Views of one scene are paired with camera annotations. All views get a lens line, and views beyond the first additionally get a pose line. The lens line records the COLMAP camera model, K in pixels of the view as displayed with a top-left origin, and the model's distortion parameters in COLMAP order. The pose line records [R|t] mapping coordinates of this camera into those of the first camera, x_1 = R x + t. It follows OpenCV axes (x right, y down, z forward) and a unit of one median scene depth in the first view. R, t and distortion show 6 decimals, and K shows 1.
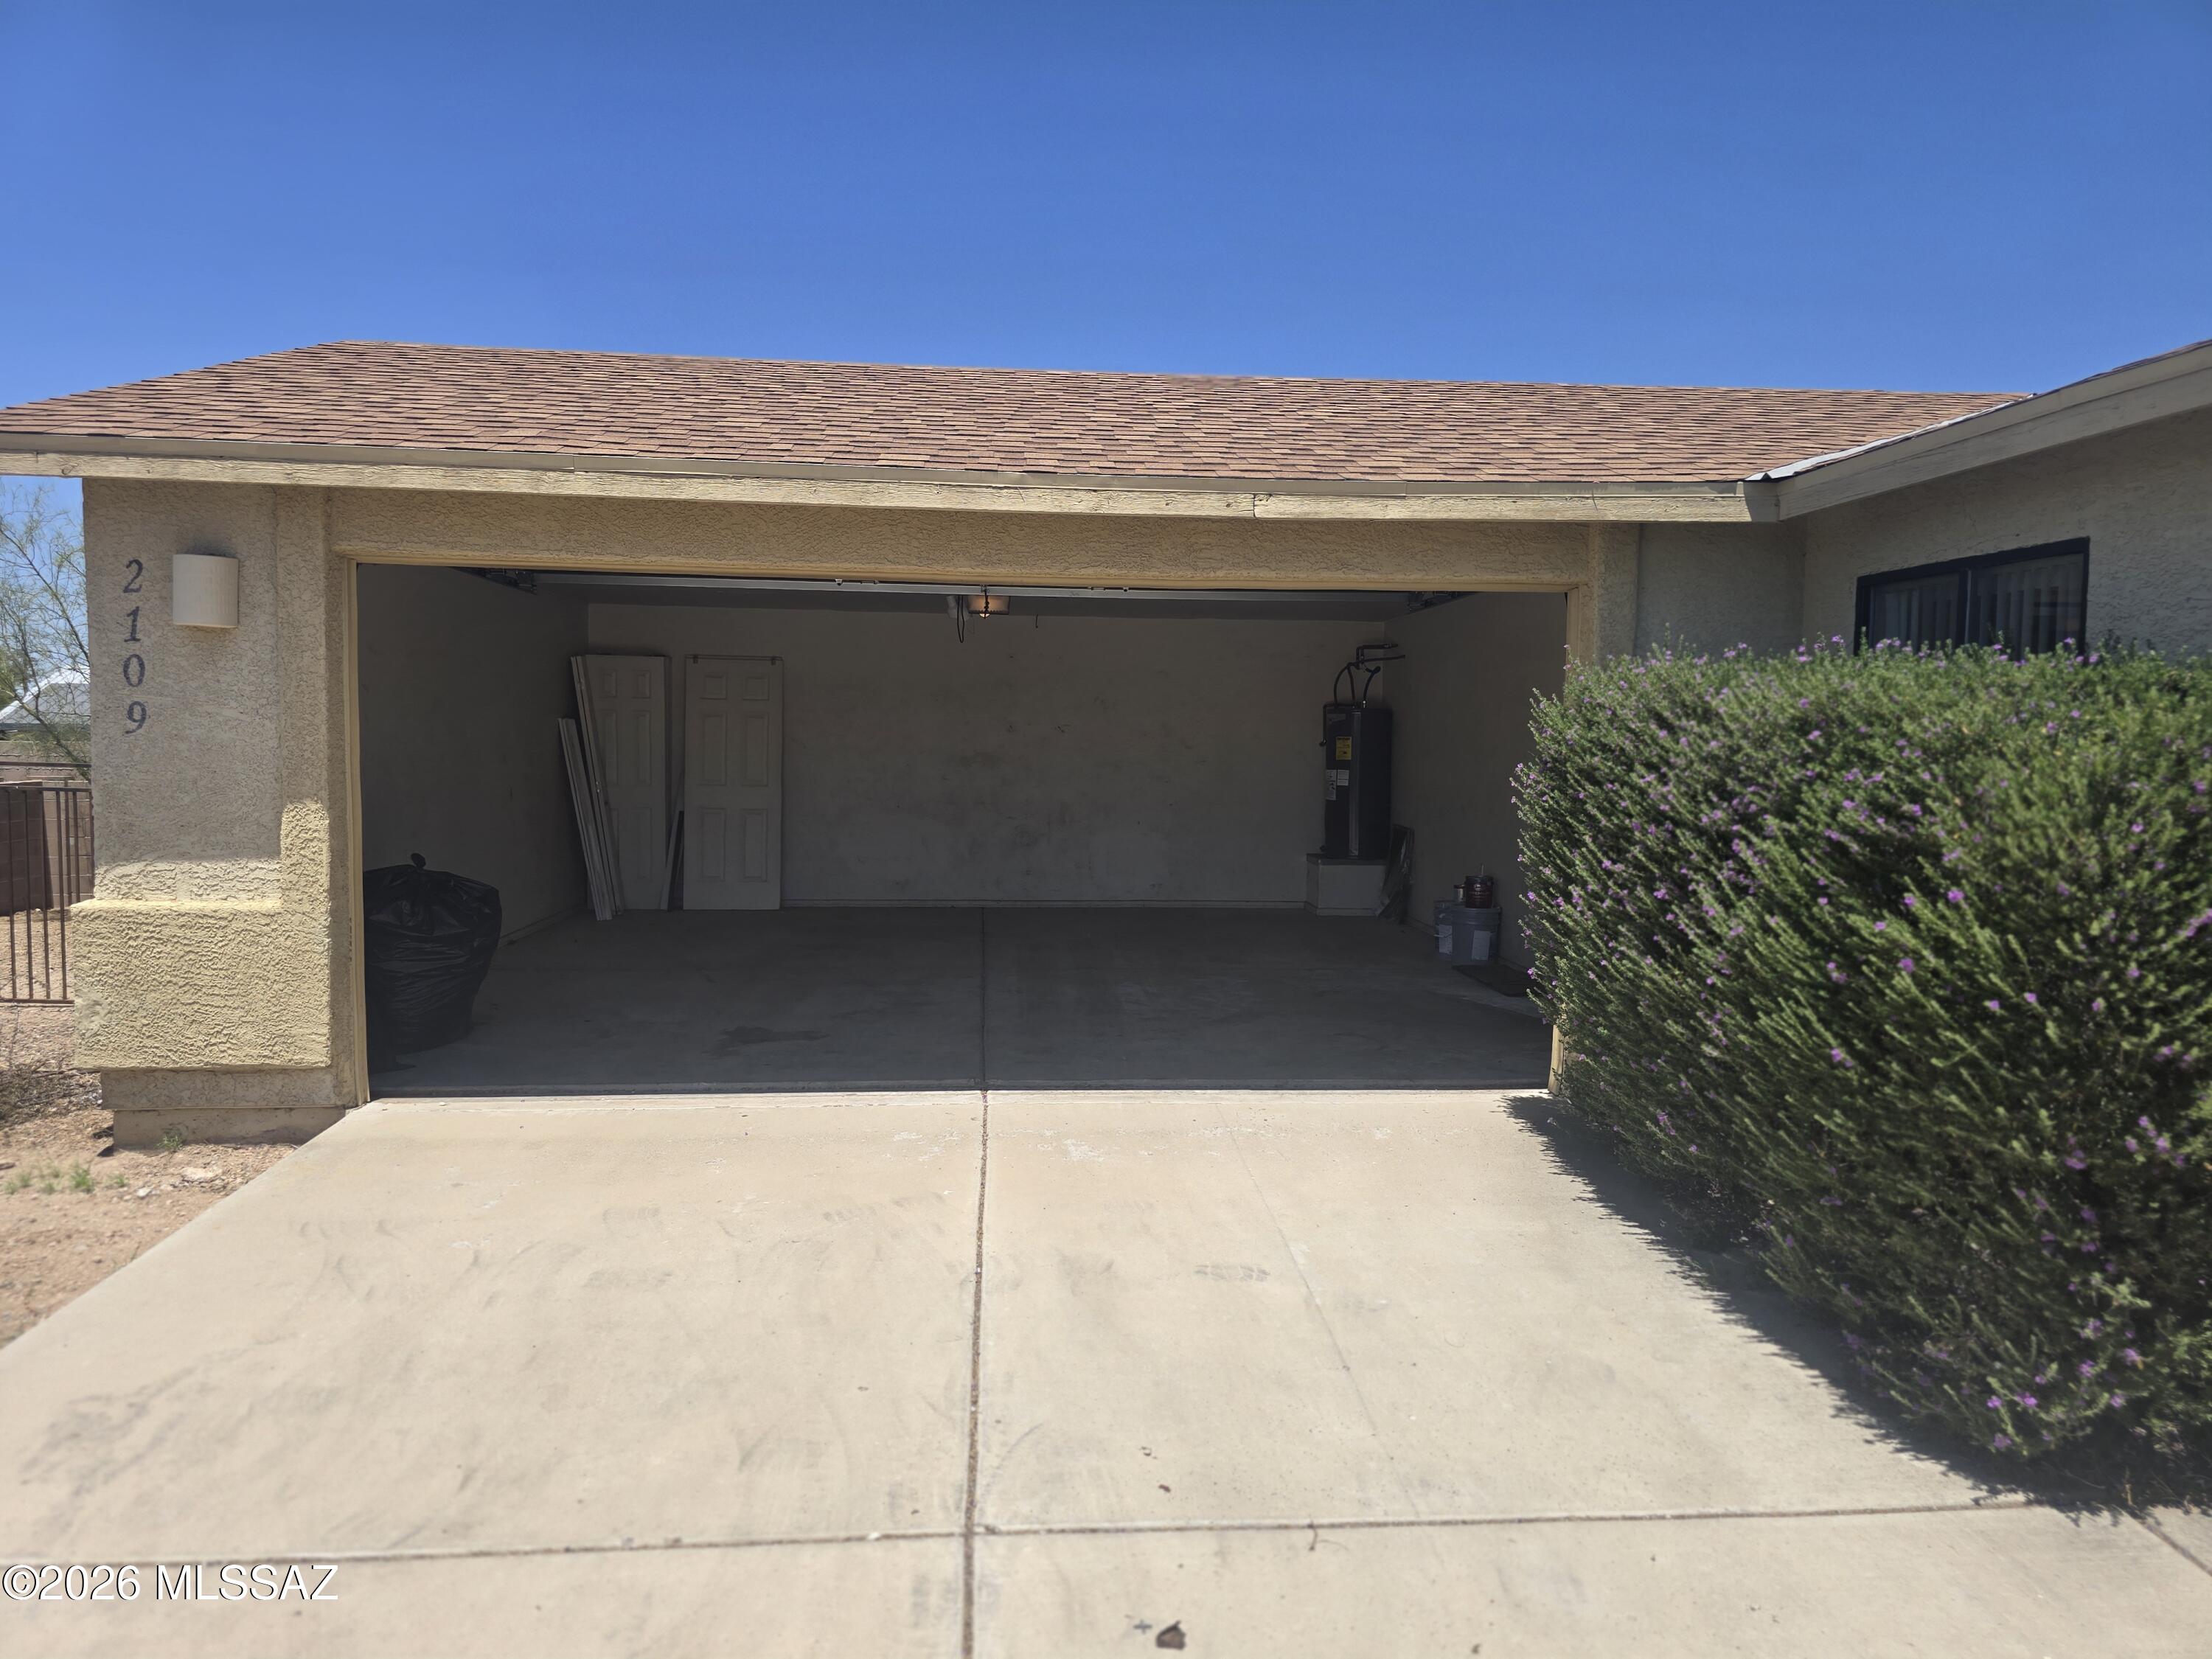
lens RADIAL K [[1453.8, 0, 1112.9], [0, 1453.8, 831.6], [0, 0, 1]] dist [0.028012, -0.002757]
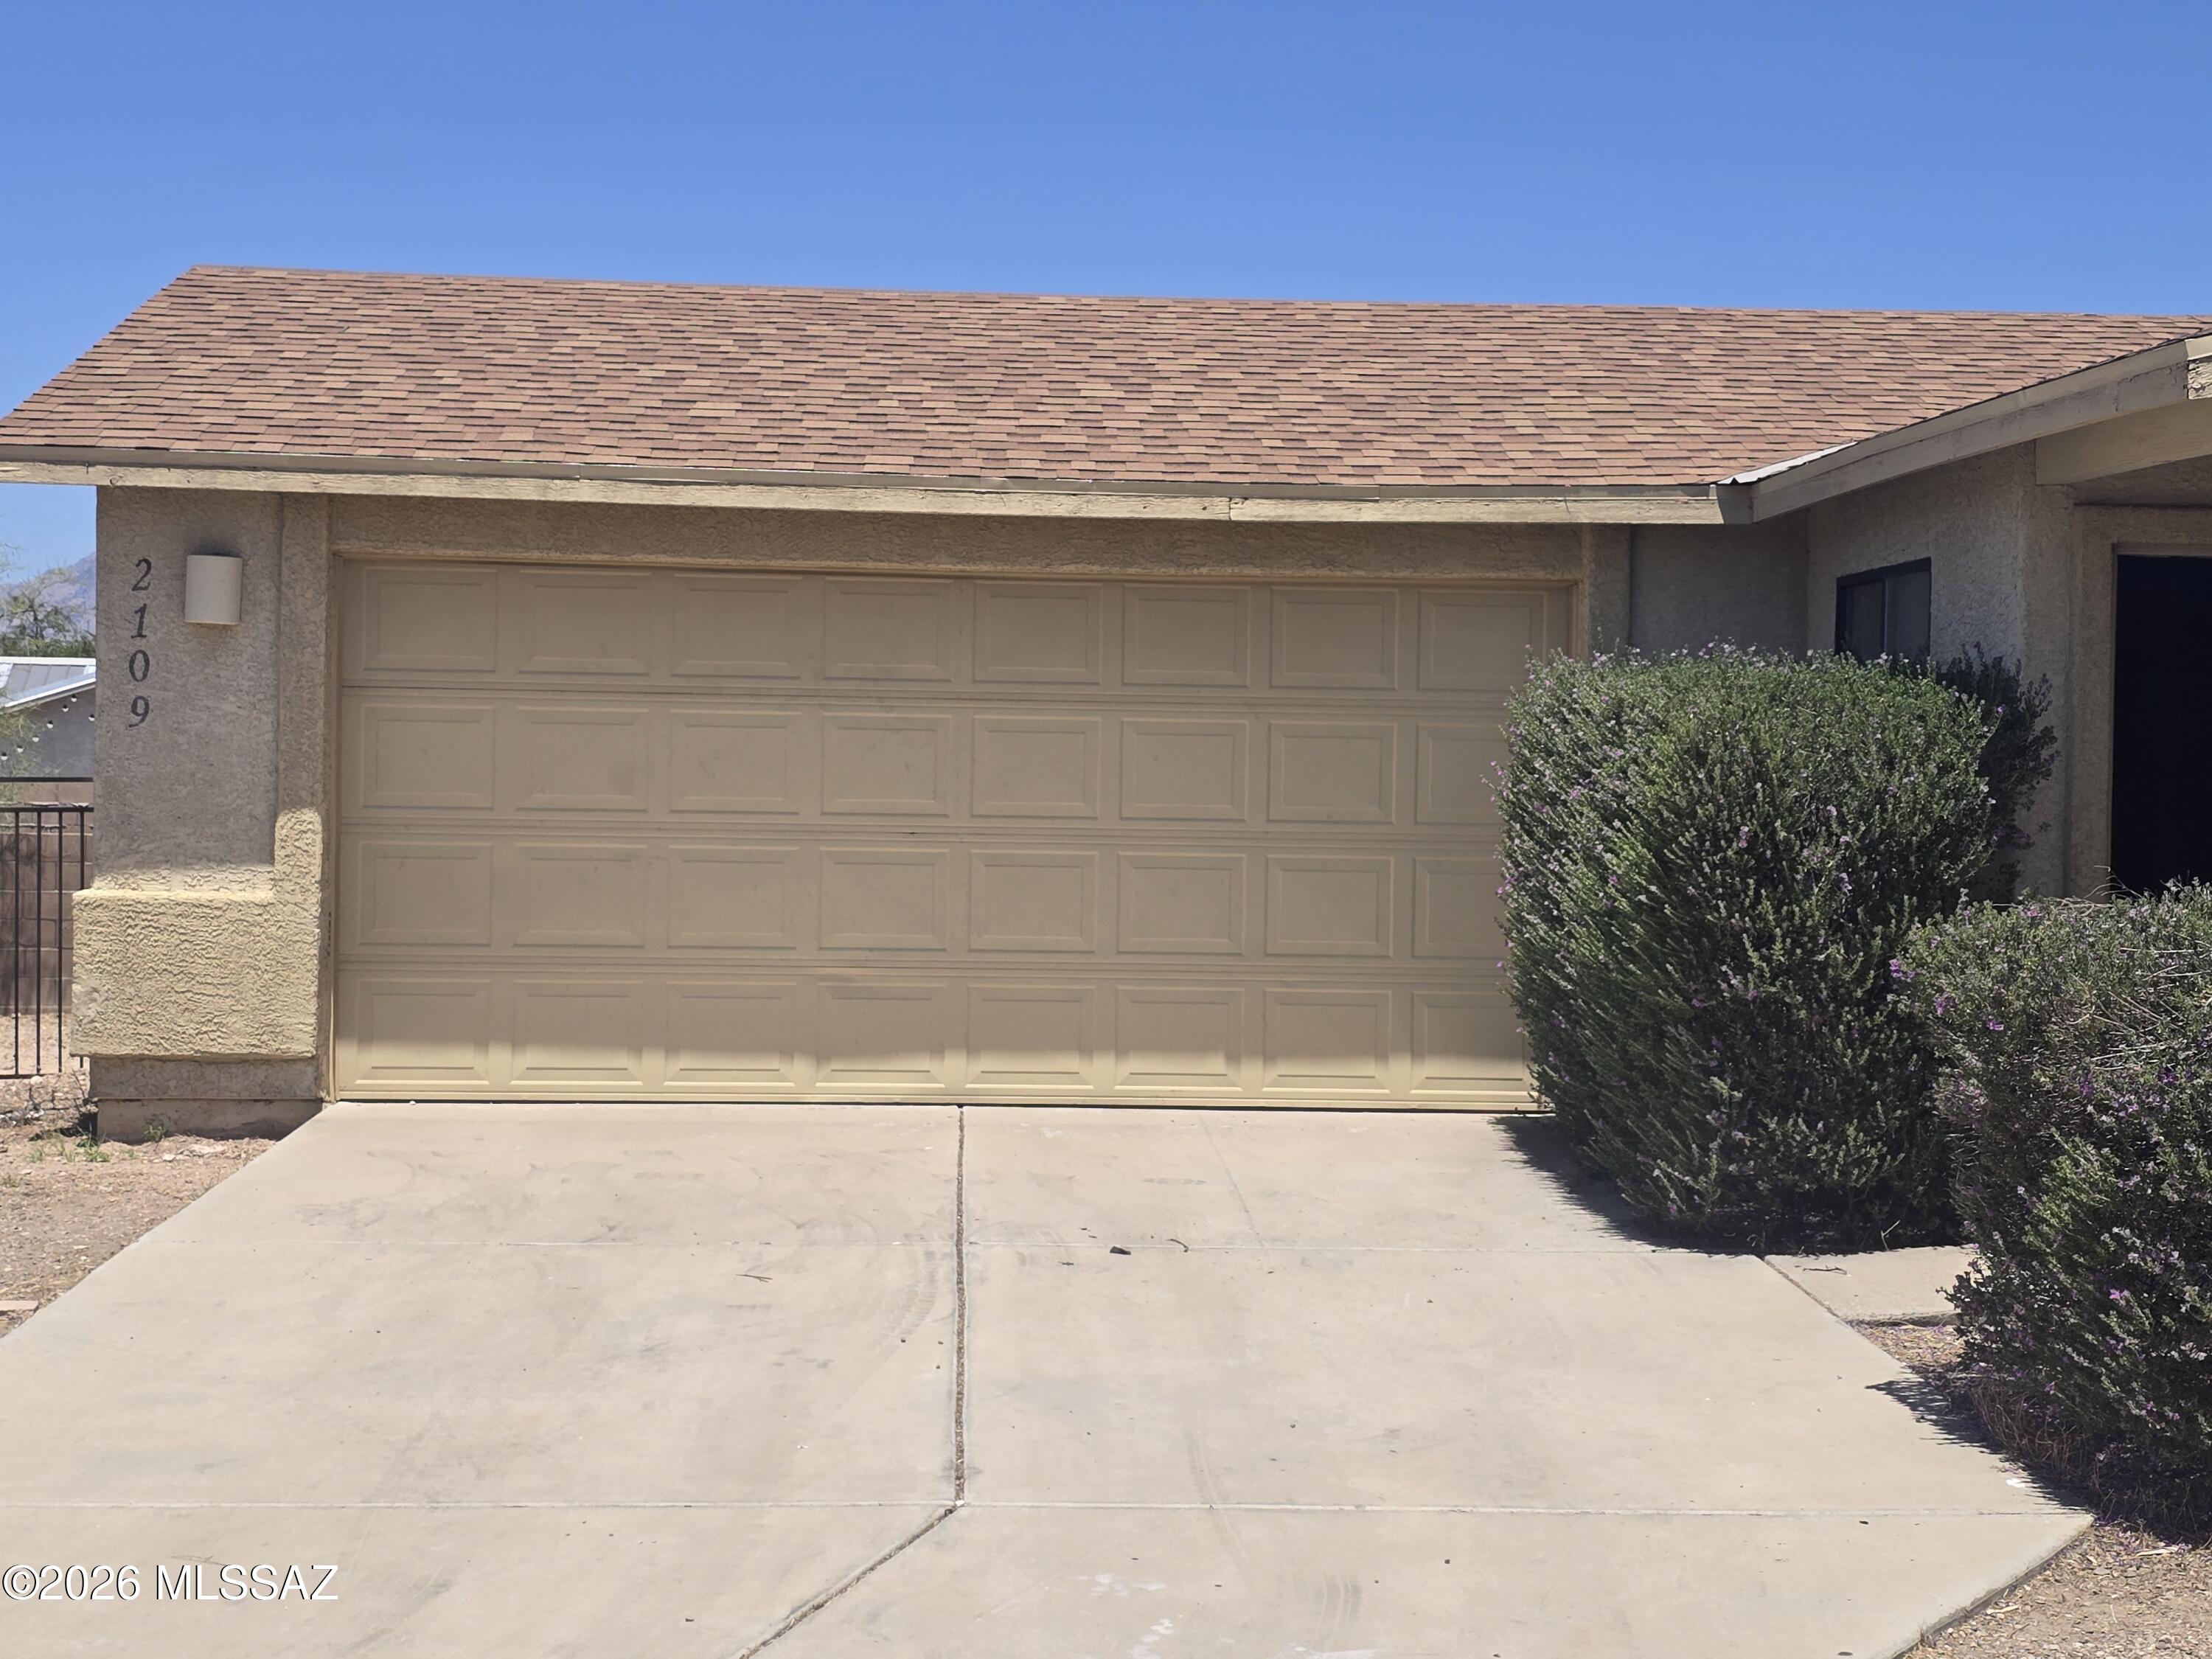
lens RADIAL K [[3276.1, 0, 1119.4], [0, 3276.1, 812.6], [0, 0, 1]] dist [0.112459, 0.000000]
pose [[0.999523, 0.004381, -0.030570, 0.084386], [-0.006198, 0.998203, -0.059599, 0.118574], [0.030253, 0.059760, 0.997754, -1.200347]]
